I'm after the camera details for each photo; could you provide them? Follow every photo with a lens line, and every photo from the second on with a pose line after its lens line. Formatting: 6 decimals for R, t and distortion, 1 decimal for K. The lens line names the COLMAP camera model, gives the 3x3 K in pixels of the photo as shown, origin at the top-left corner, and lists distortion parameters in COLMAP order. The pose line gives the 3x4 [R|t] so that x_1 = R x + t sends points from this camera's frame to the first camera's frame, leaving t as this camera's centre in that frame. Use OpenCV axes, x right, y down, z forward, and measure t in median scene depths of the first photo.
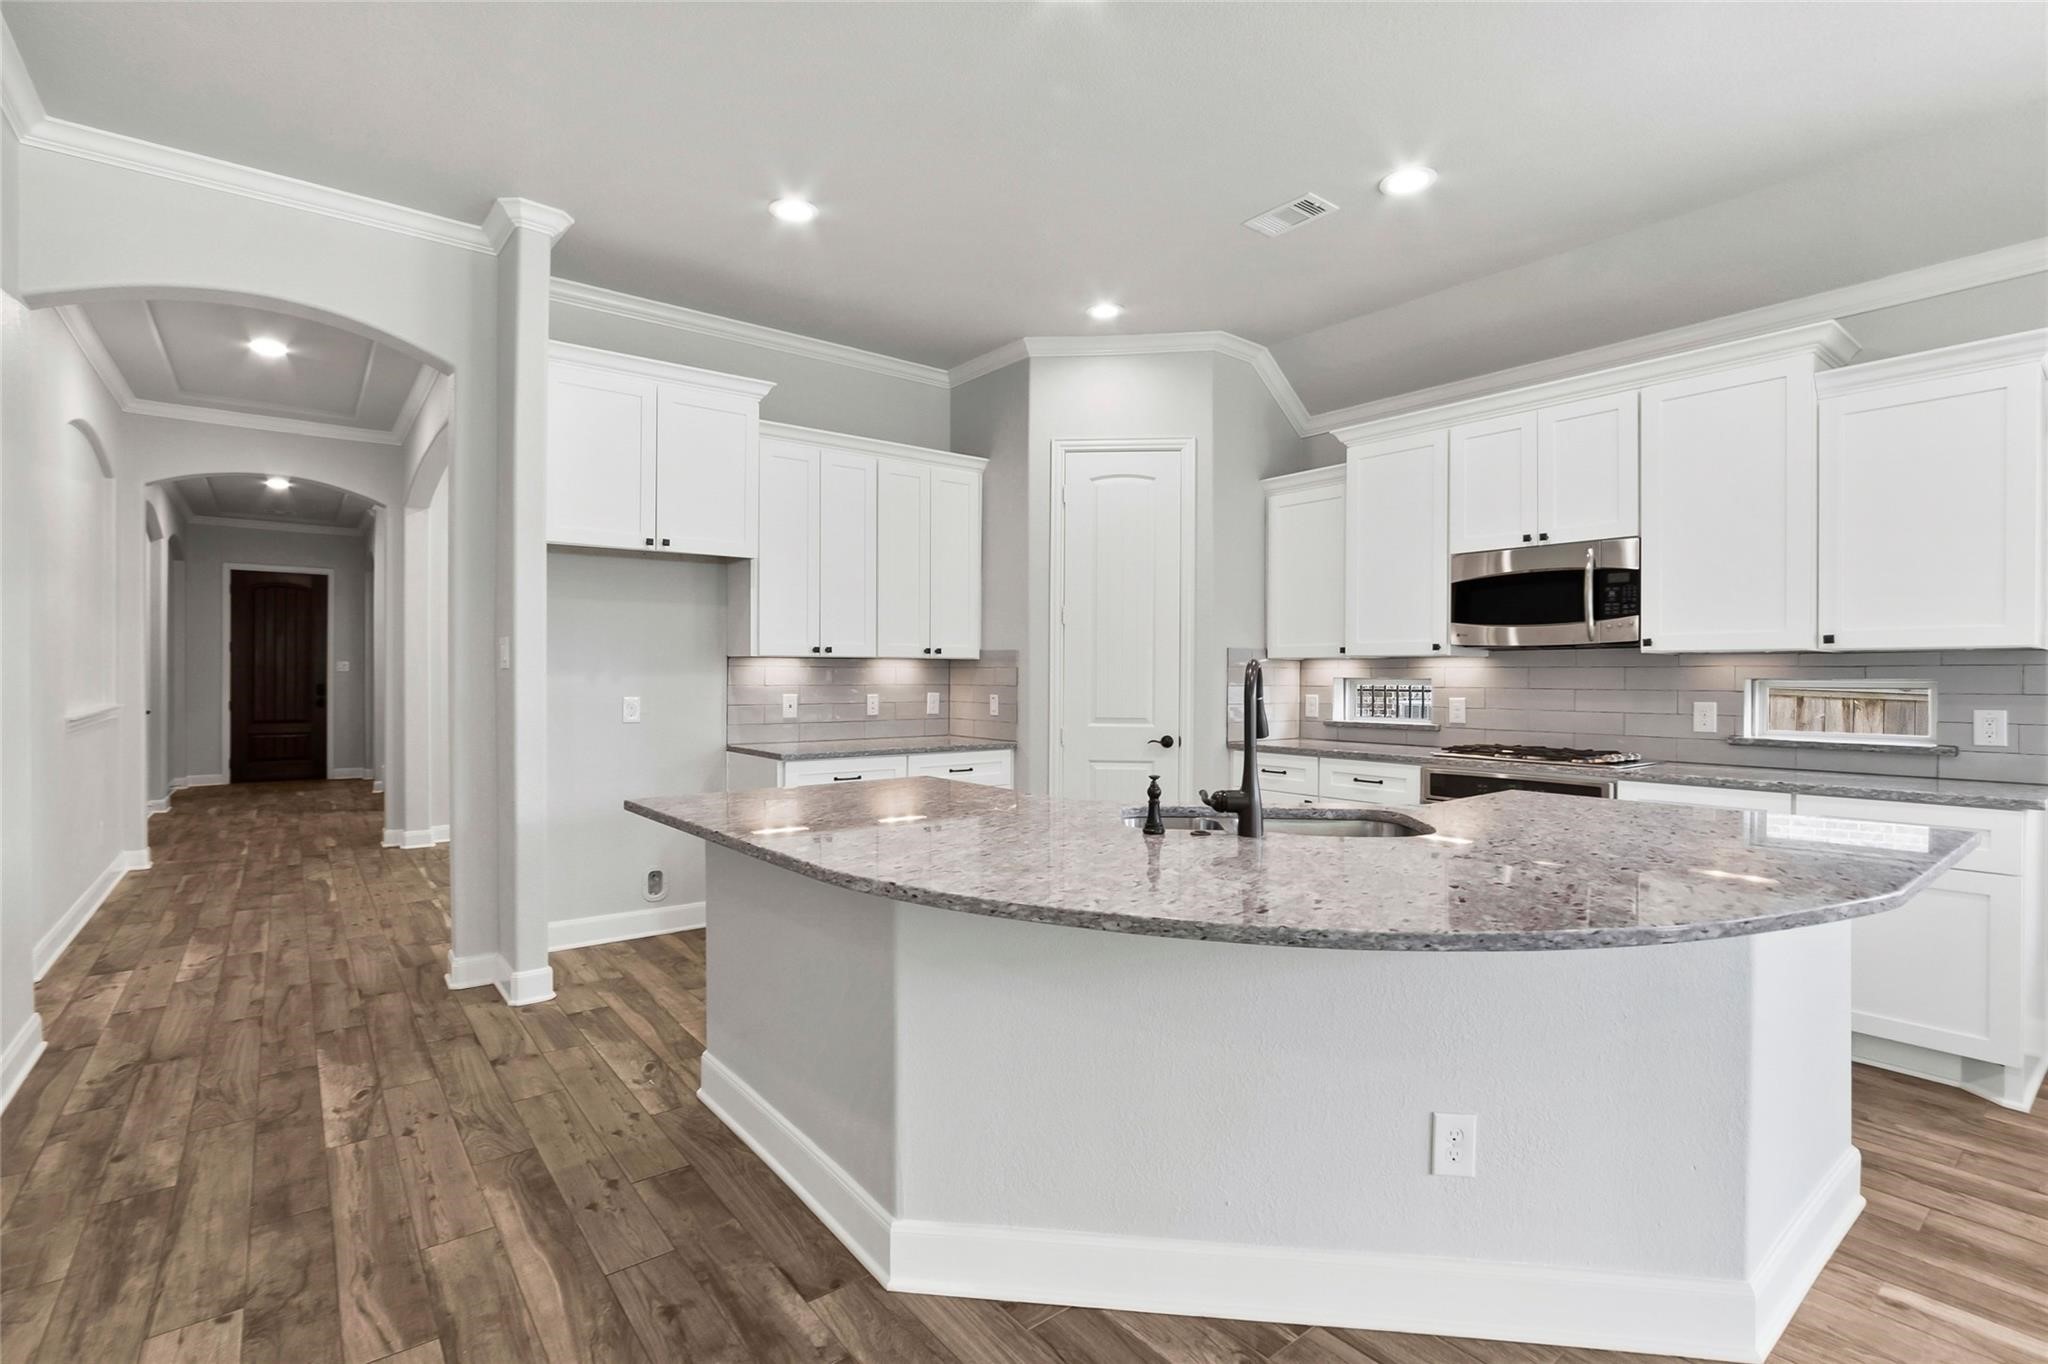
lens RADIAL K [[980.7, 0, 1024.0], [0, 980.7, 682.0], [0, 0, 1]] dist [0.013857, 0.000209]
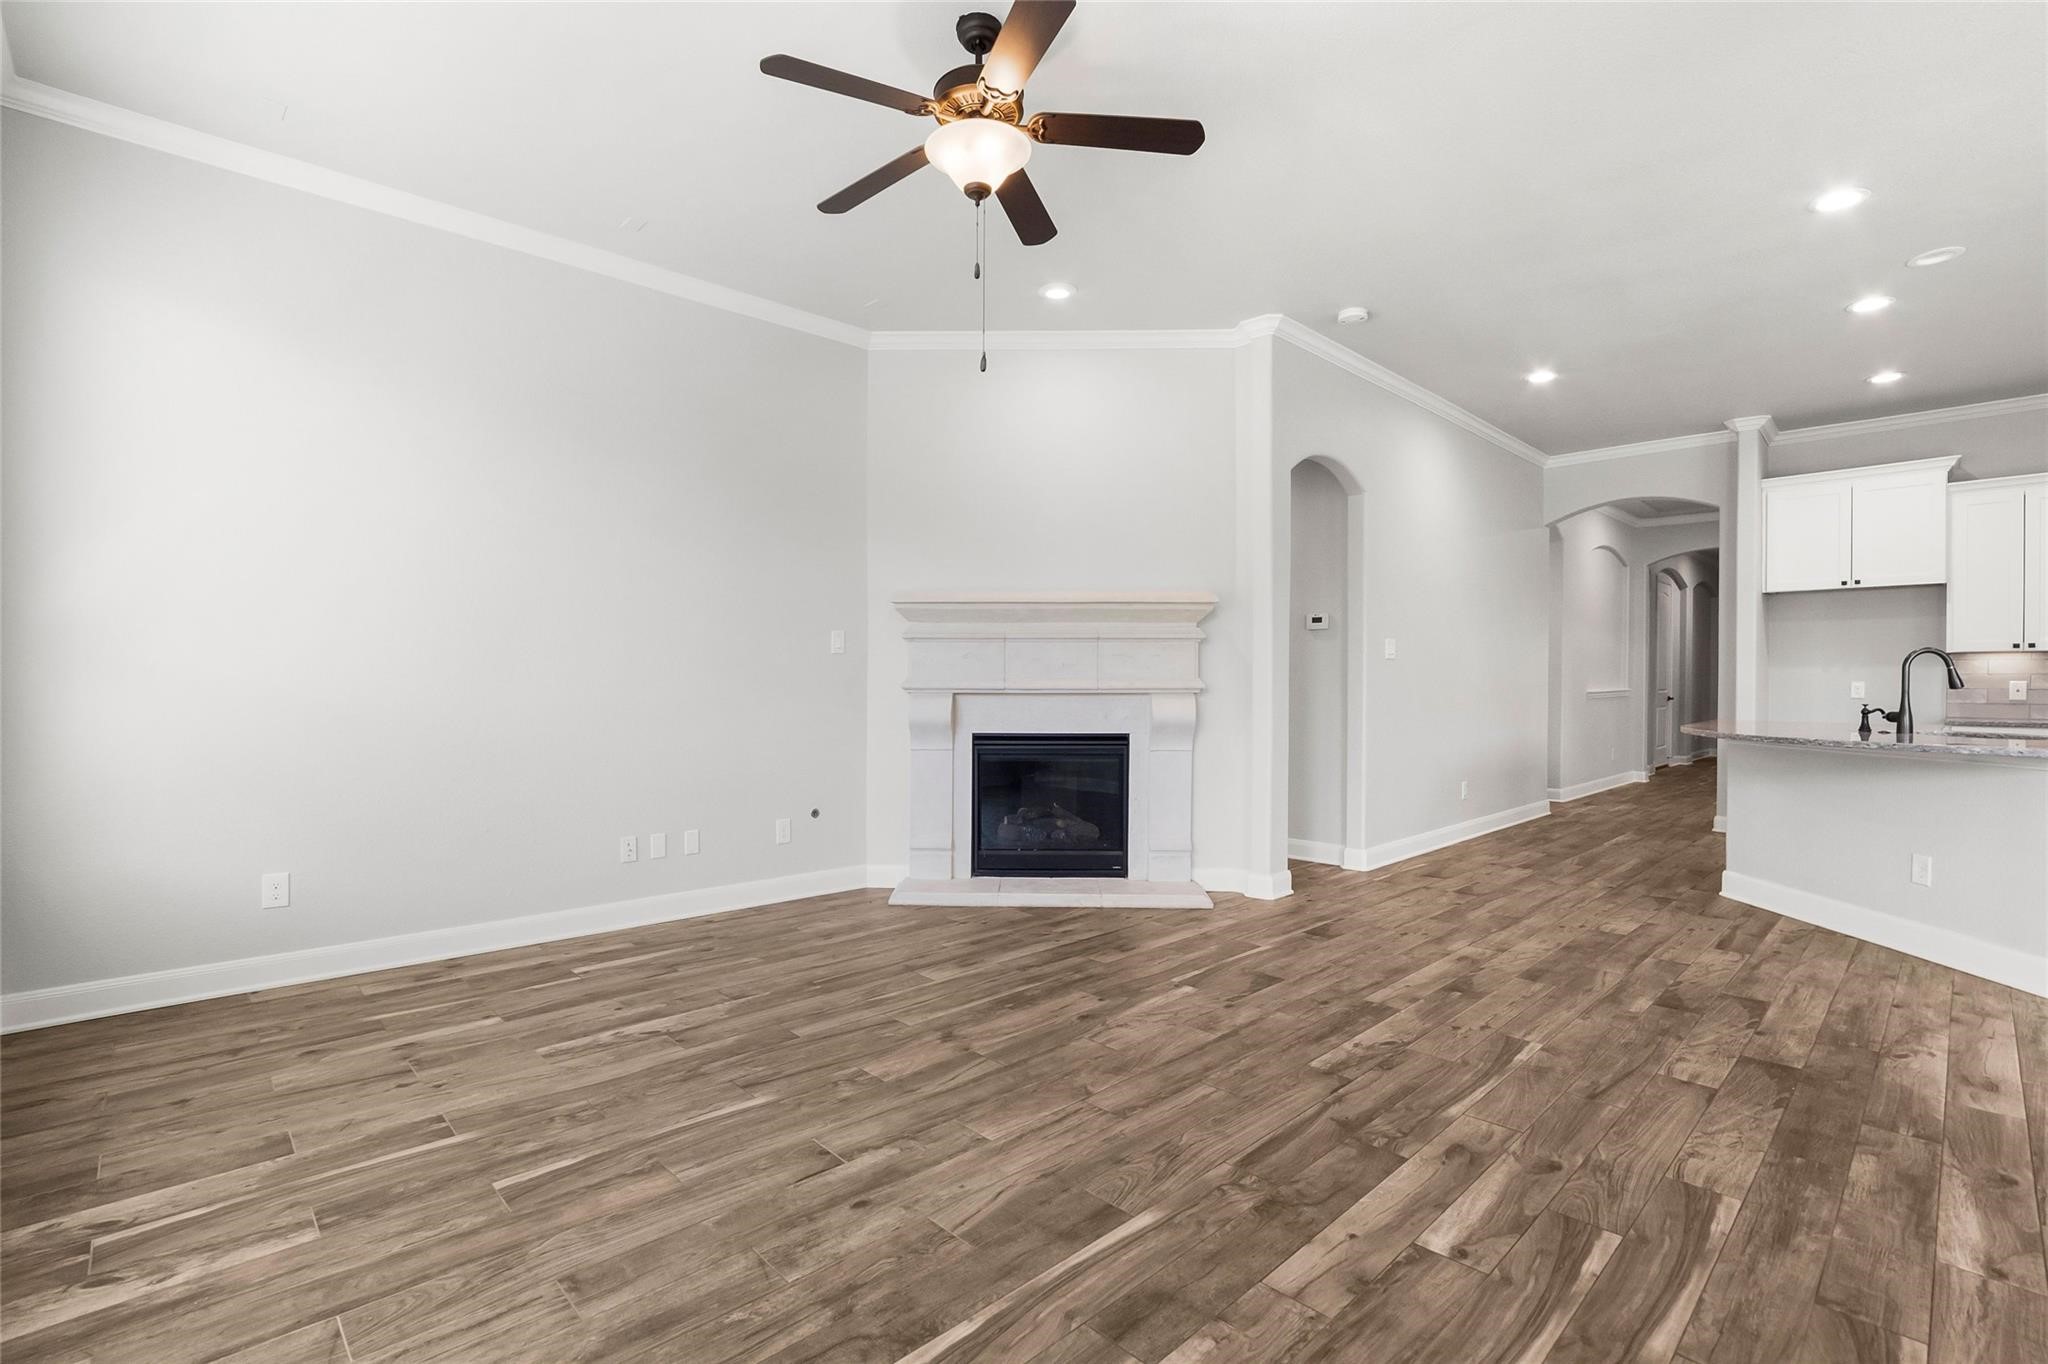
lens RADIAL K [[980.7, 0, 1024.0], [0, 980.7, 682.0], [0, 0, 1]] dist [0.013857, 0.000209]
pose [[0.165174, -0.003454, -0.986258, 0.909667], [-0.009974, 0.999937, -0.005173, 0.036557], [0.986214, 0.010692, 0.165129, -0.532048]]
